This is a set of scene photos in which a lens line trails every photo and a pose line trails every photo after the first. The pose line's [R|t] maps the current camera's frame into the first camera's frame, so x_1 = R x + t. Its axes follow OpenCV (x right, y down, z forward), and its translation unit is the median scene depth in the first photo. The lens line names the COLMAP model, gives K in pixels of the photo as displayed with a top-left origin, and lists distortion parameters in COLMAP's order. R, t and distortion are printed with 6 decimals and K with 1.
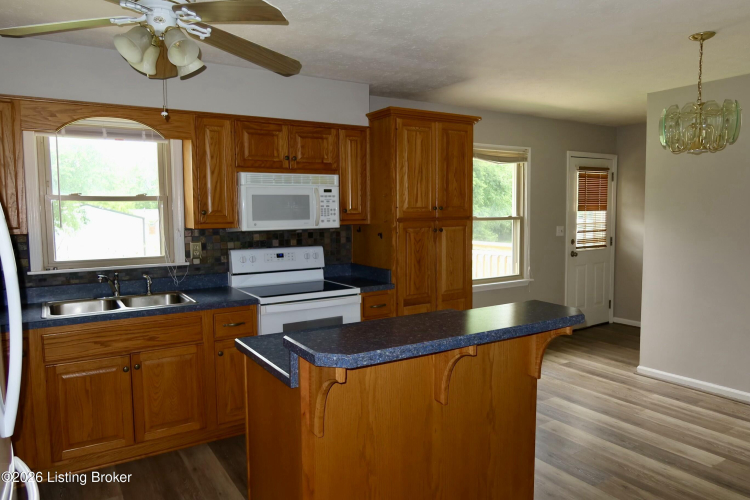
lens RADIAL K [[516.6, 0, 375.0], [0, 516.6, 250.0], [0, 0, 1]] dist [-0.003360, -0.001718]
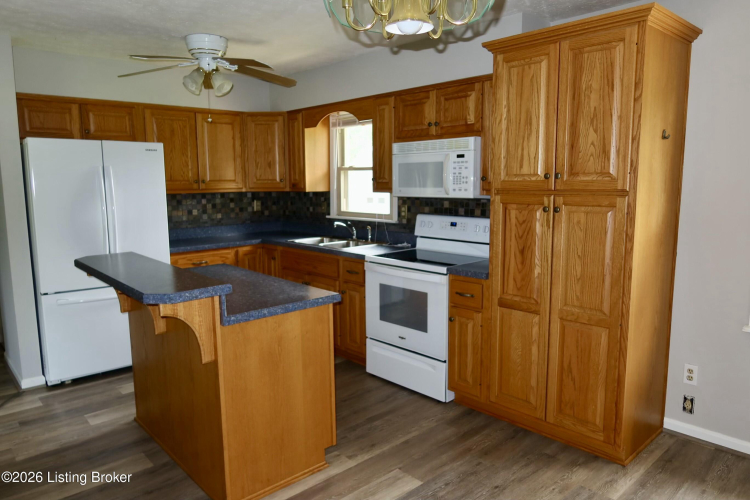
lens RADIAL K [[516.6, 0, 375.0], [0, 516.6, 250.0], [0, 0, 1]] dist [-0.003360, -0.001718]
pose [[0.193574, 0.141697, -0.970799, 0.768460], [-0.075876, 0.988714, 0.129183, -0.058149], [0.978147, 0.048654, 0.202140, 0.681794]]
